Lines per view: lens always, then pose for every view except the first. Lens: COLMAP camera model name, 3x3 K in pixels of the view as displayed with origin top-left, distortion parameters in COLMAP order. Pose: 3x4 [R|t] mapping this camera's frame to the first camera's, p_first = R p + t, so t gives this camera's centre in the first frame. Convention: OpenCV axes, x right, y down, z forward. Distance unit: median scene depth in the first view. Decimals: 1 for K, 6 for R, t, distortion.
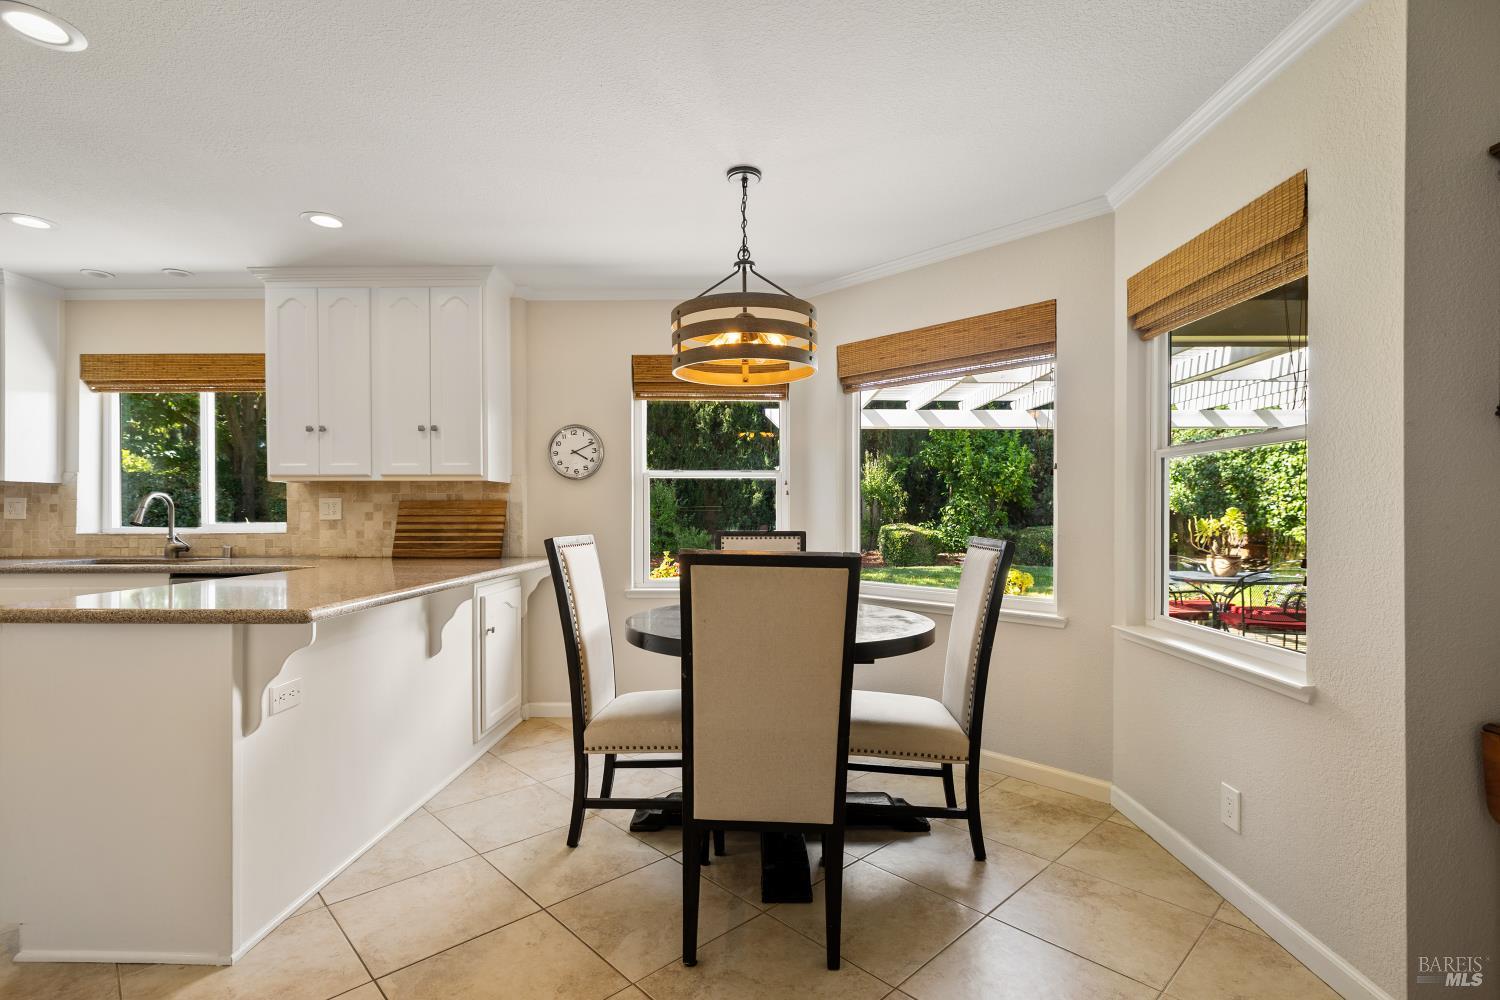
lens RADIAL K [[706.4, 0, 749.7], [0, 706.4, 514.0], [0, 0, 1]] dist [0.005178, -0.002162]
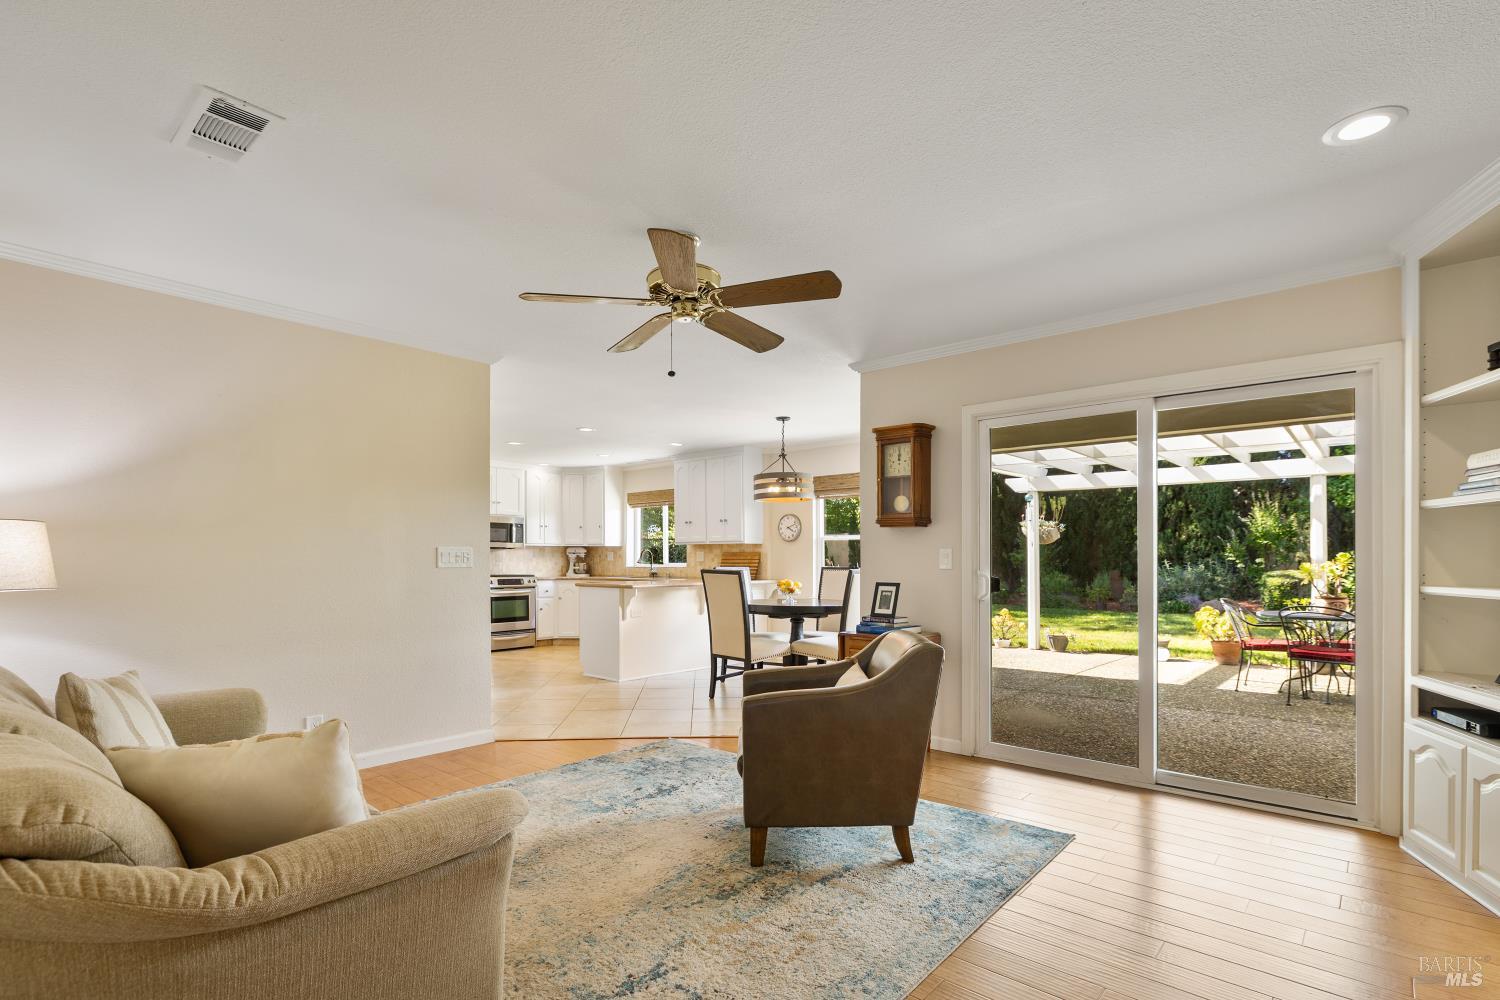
lens RADIAL K [[706.4, 0, 753.8], [0, 706.4, 566.2], [0, 0, 1]] dist [0.005178, -0.002162]
pose [[0.772184, 0.006839, -0.635362, 0.961730], [-0.000072, 0.999943, 0.010676, 0.000014], [0.635399, -0.008198, 0.772141, -0.619470]]
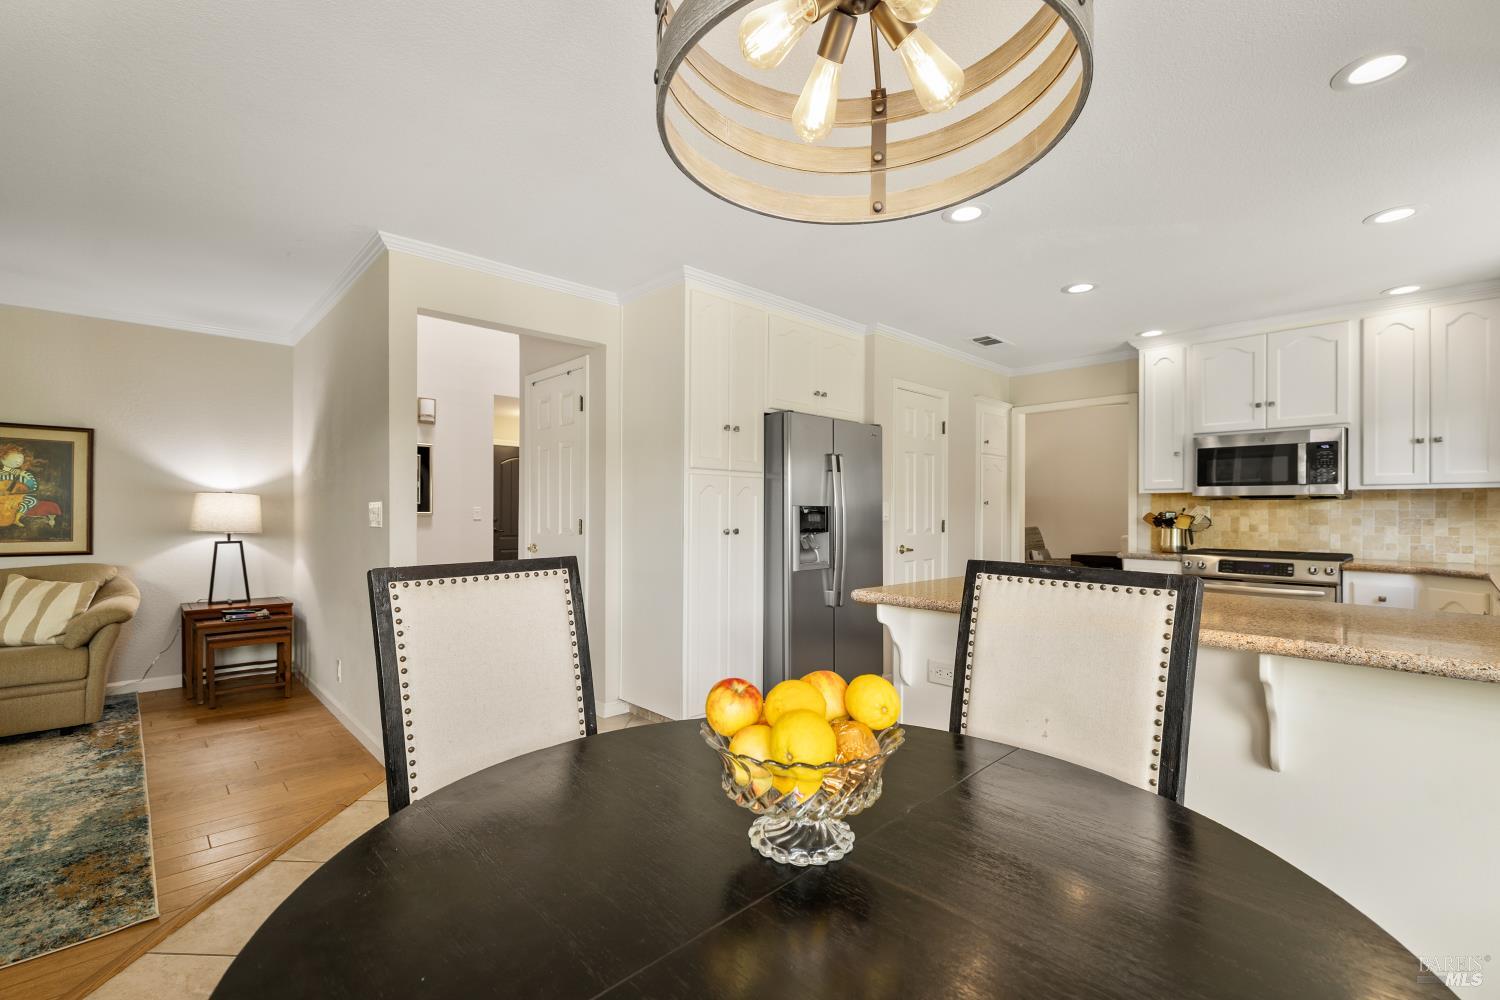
lens RADIAL K [[661.3, 0, 750.2], [0, 661.3, 513.3], [0, 0, 1]] dist [-0.002396, 0.002793]
pose [[-0.713943, -0.003582, -0.700194, 0.172537], [-0.006756, 0.999976, 0.001772, -0.004257], [0.700171, 0.005996, -0.713950, 0.801038]]
